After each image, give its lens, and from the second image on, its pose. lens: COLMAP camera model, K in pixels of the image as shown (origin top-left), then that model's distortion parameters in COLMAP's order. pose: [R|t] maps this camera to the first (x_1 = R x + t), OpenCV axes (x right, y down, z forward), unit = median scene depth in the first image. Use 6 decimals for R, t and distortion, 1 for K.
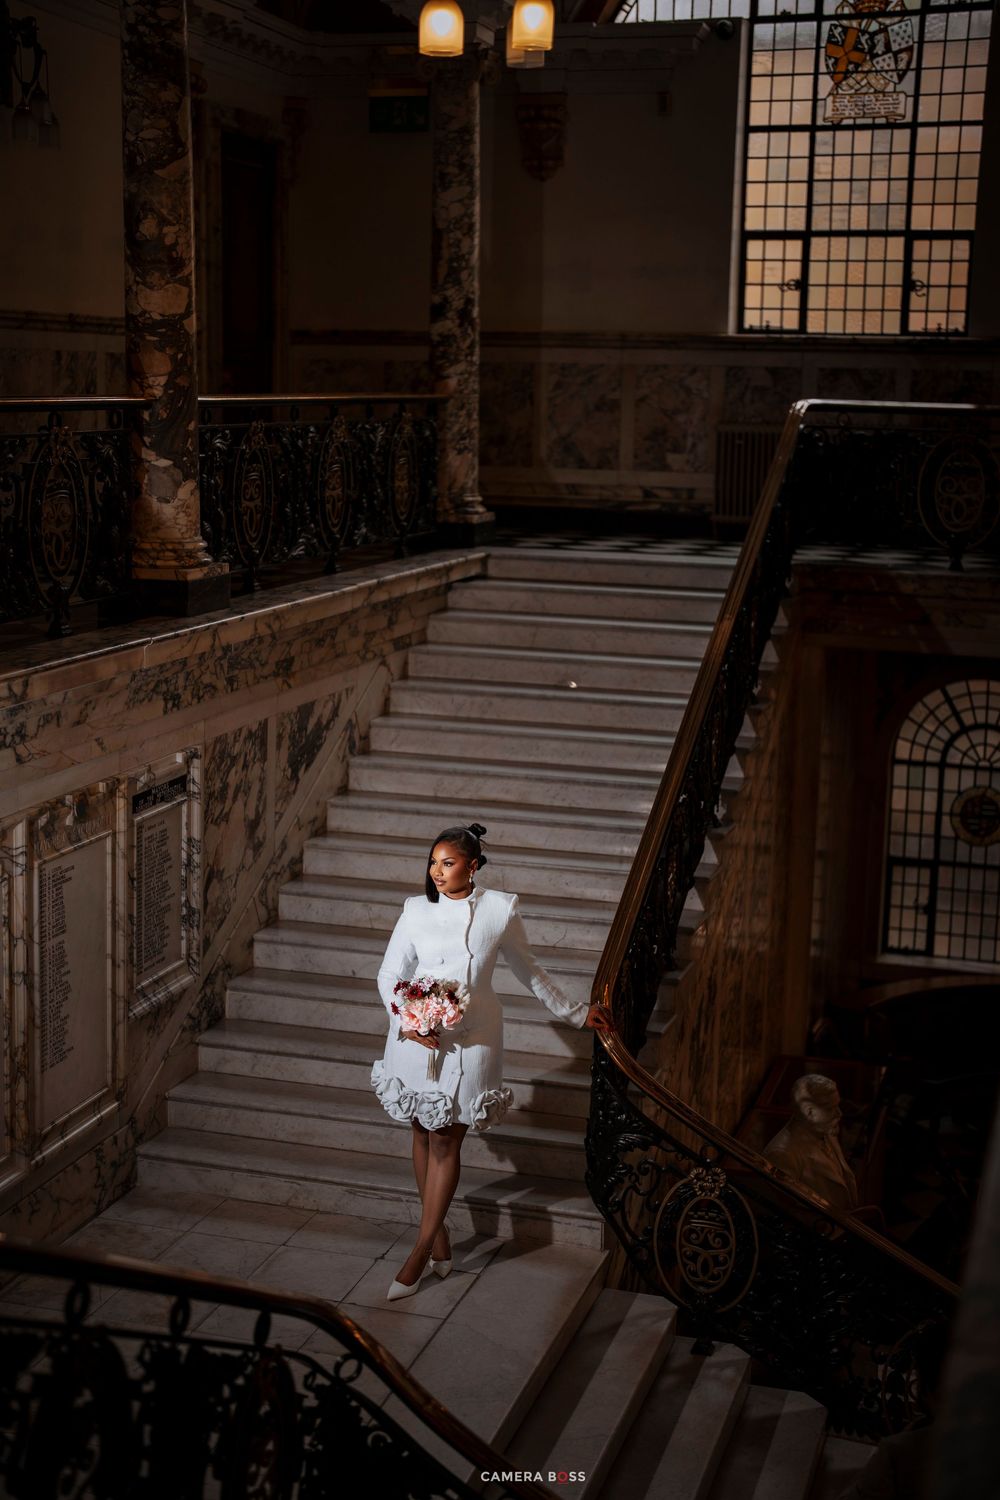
lens RADIAL K [[2054.2, 0, 498.4], [0, 2054.2, 718.3], [0, 0, 1]] dist [0.058354, 0.000000]
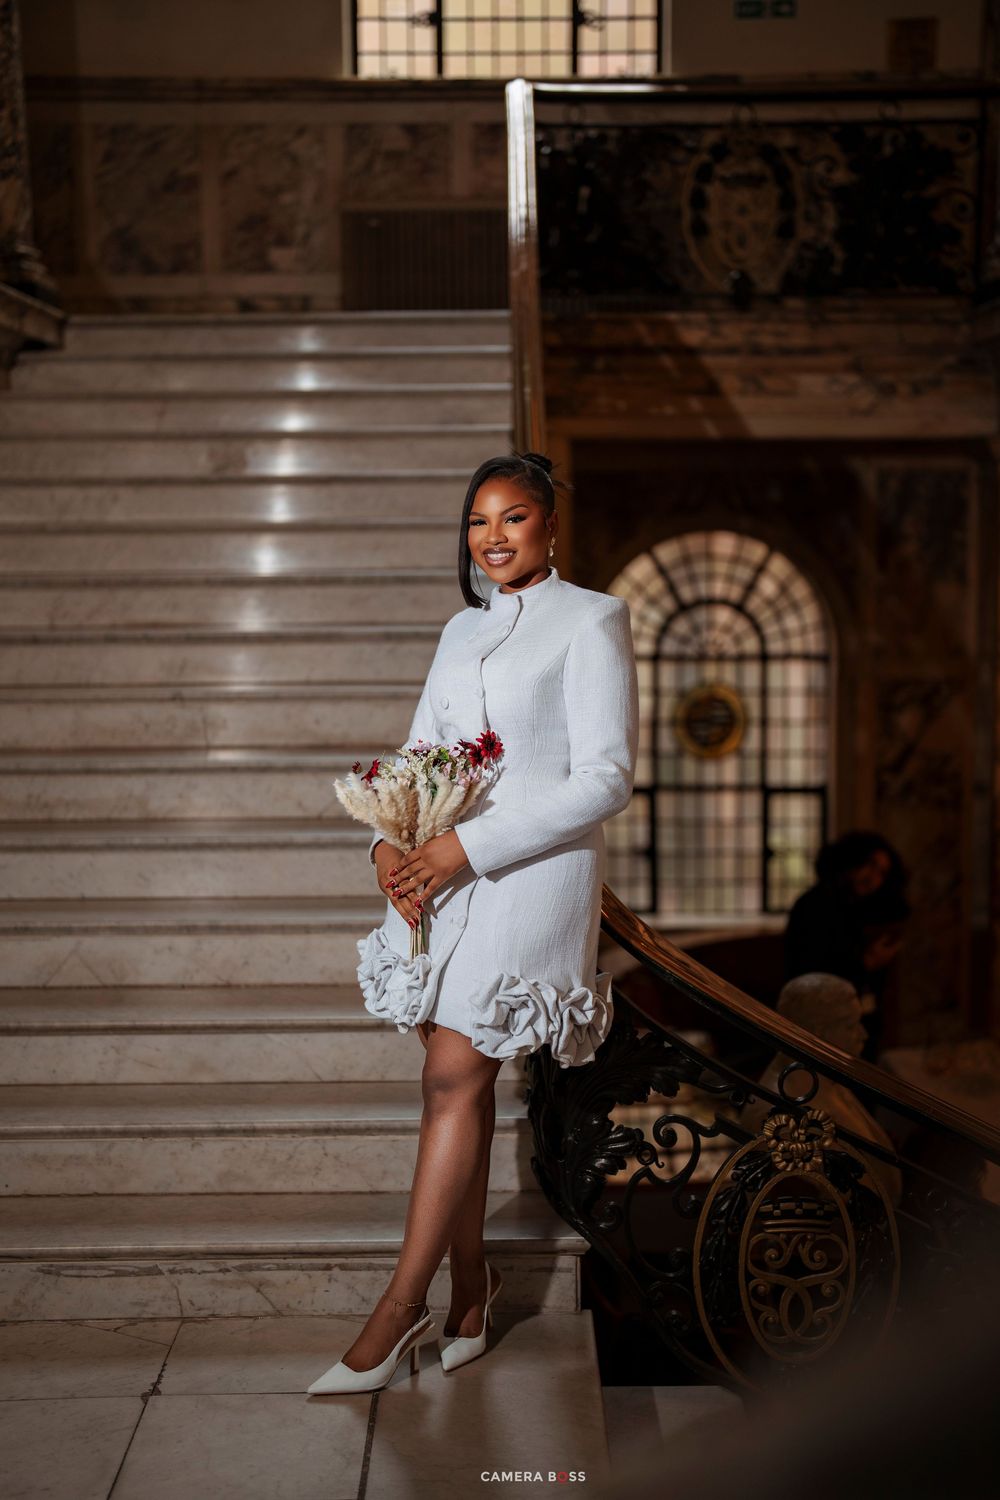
lens RADIAL K [[2054.2, 0, 490.3], [0, 2054.2, 738.4], [0, 0, 1]] dist [0.058354, 0.000000]
pose [[0.956730, -0.060269, 0.284667, -0.062426], [0.074493, 0.996443, -0.039400, 0.079494], [-0.281280, 0.058901, 0.957817, 0.299329]]
